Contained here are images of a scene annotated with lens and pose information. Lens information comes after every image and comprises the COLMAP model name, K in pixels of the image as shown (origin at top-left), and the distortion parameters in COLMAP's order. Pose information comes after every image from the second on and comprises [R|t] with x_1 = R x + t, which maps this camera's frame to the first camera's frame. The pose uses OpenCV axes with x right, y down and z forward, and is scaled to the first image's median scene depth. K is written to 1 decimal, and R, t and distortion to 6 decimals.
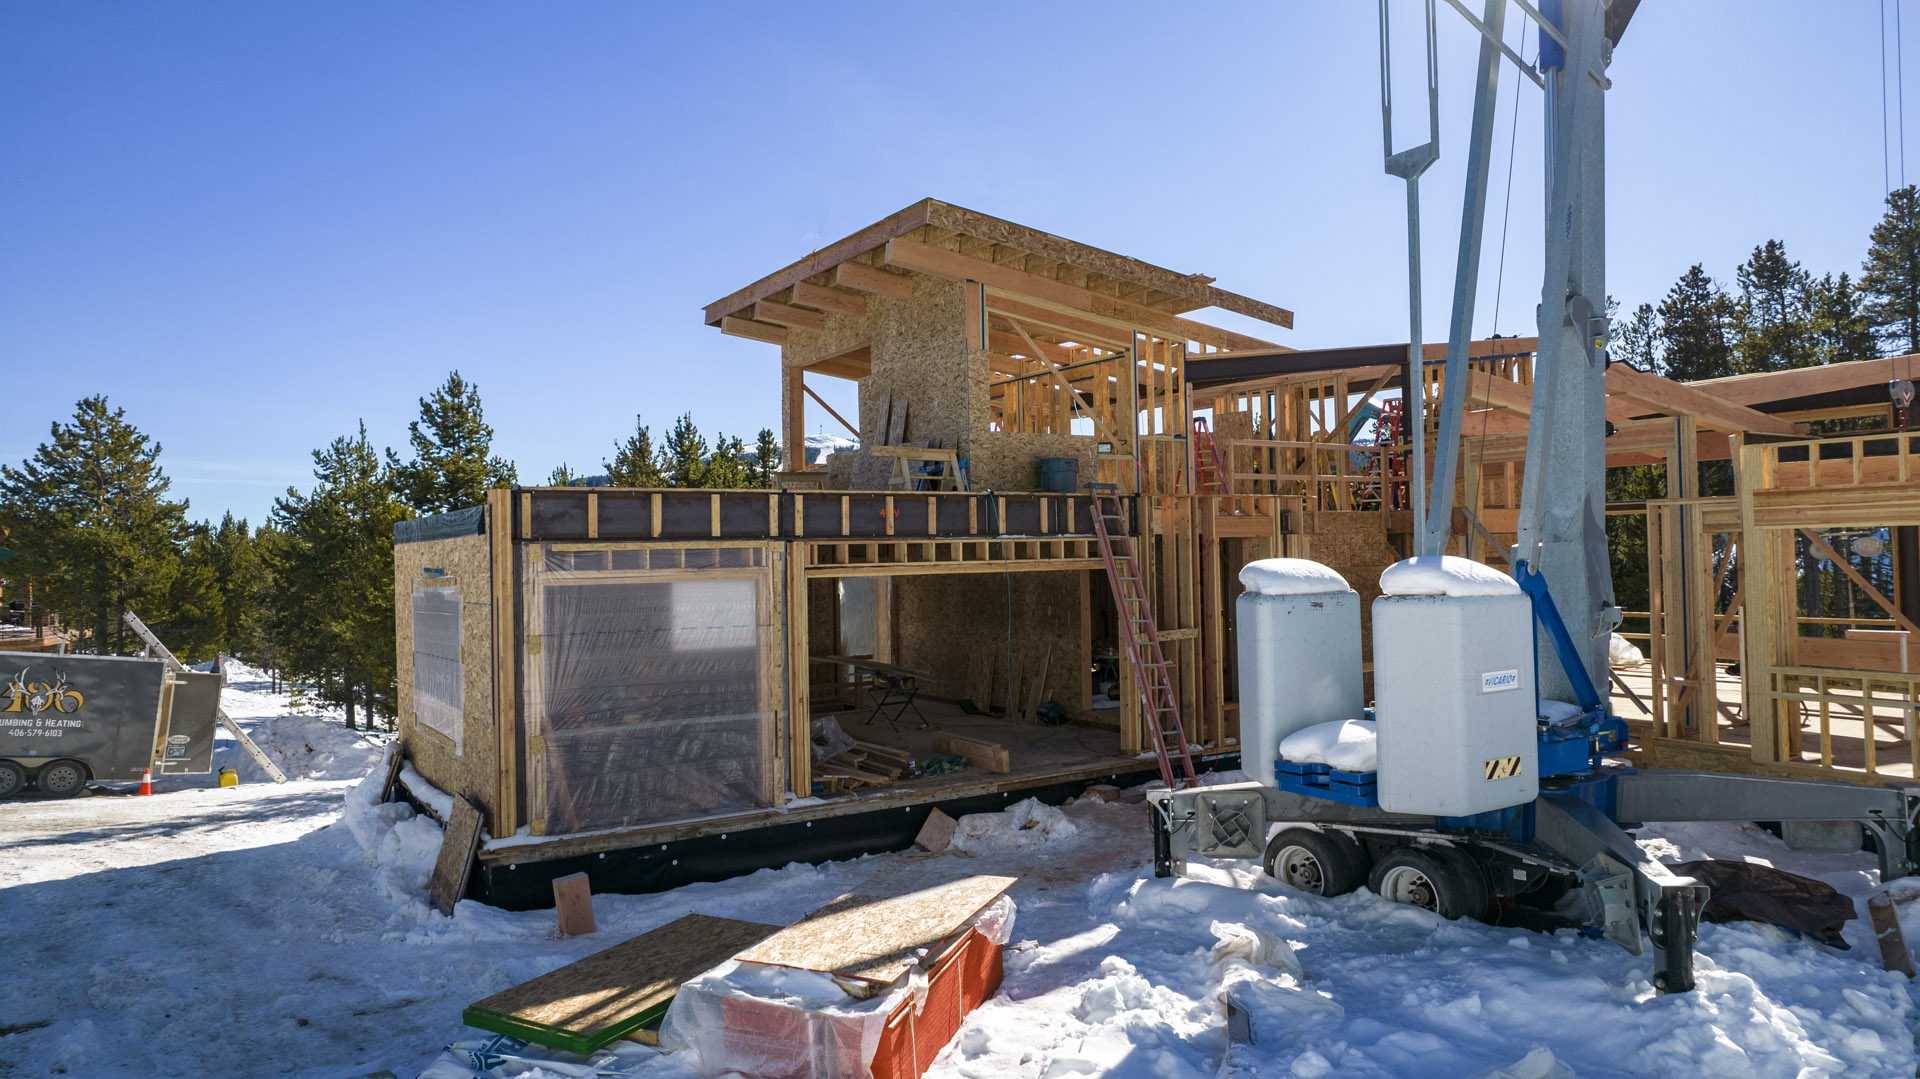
lens RADIAL K [[1218.3, 0, 961.1], [0, 1218.3, 531.8], [0, 0, 1]] dist [-0.071410, 0.062374]
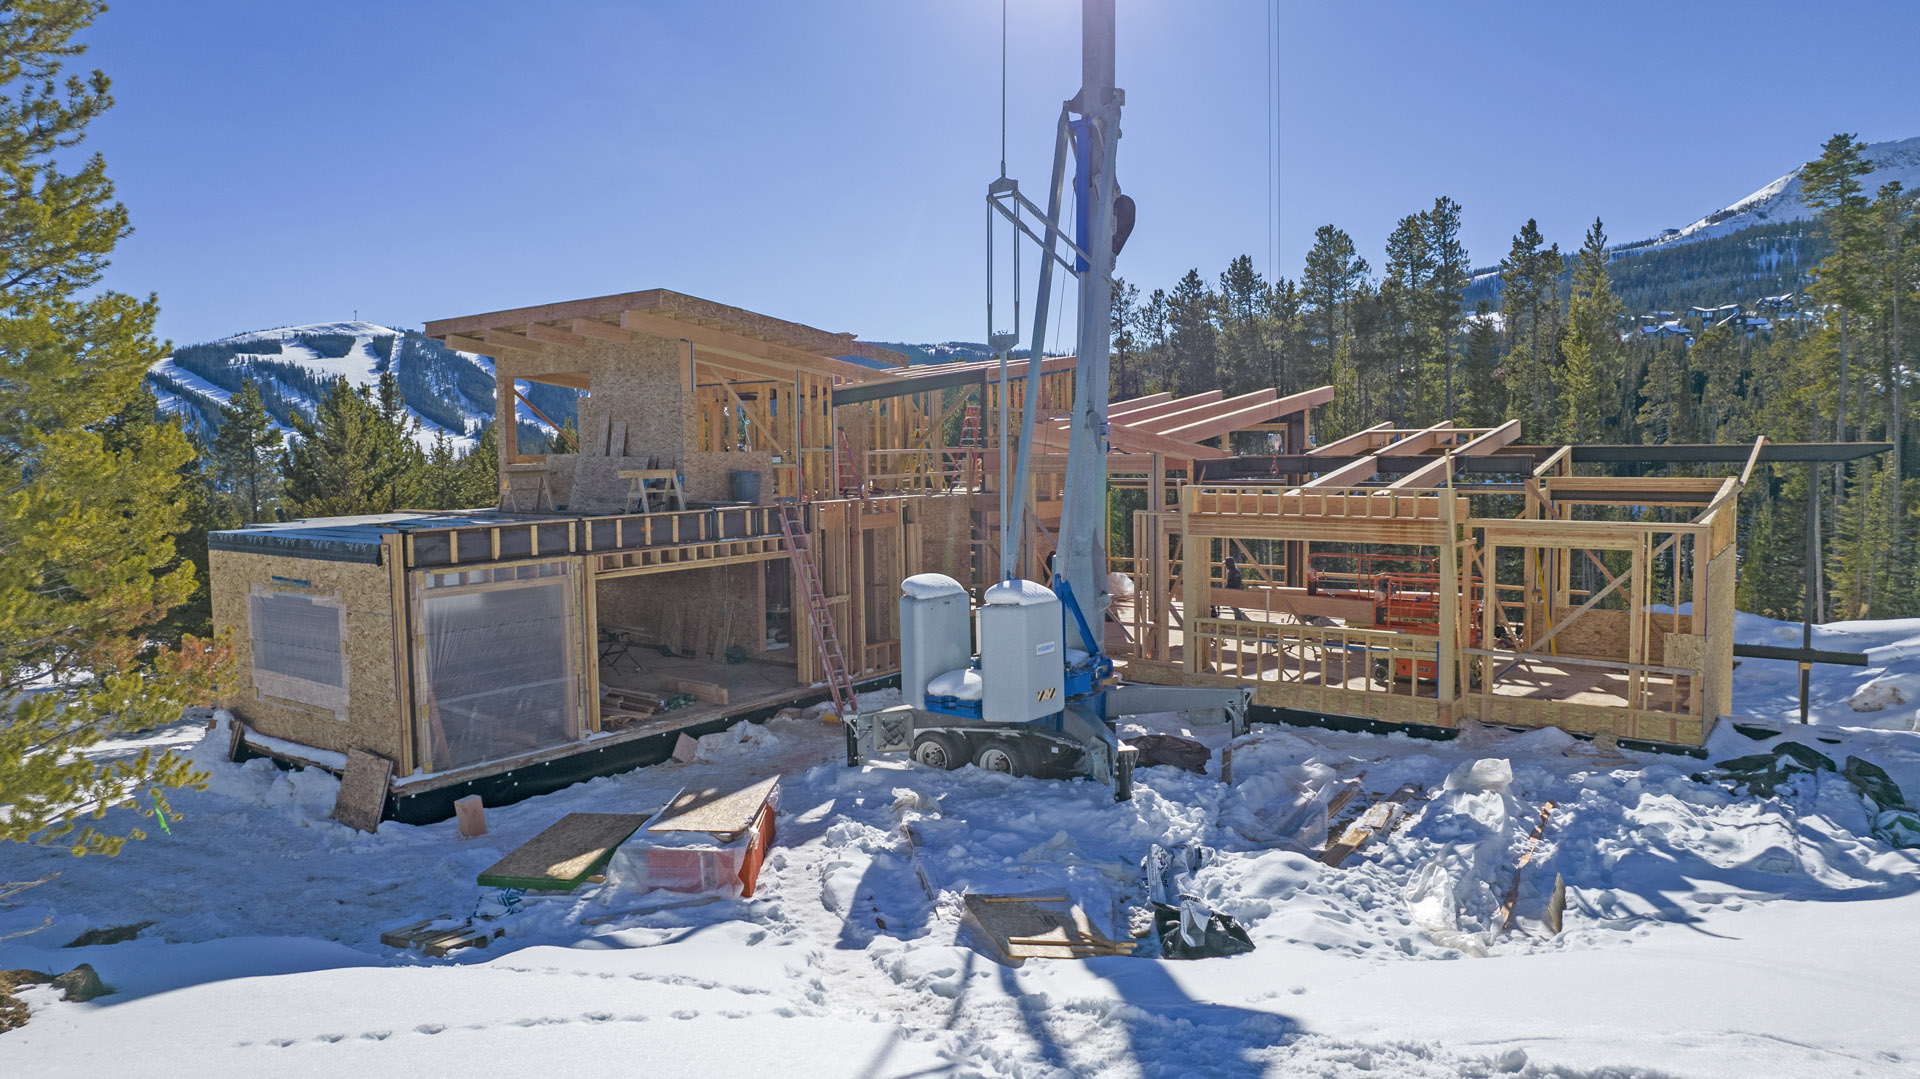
lens RADIAL K [[1218.3, 0, 957.0], [0, 1218.3, 539.8], [0, 0, 1]] dist [-0.071410, 0.062374]
pose [[0.940130, -0.019868, 0.340238, -0.242908], [-0.010898, 0.996037, 0.088275, -0.159122], [-0.340643, -0.086698, 0.936187, -0.534430]]
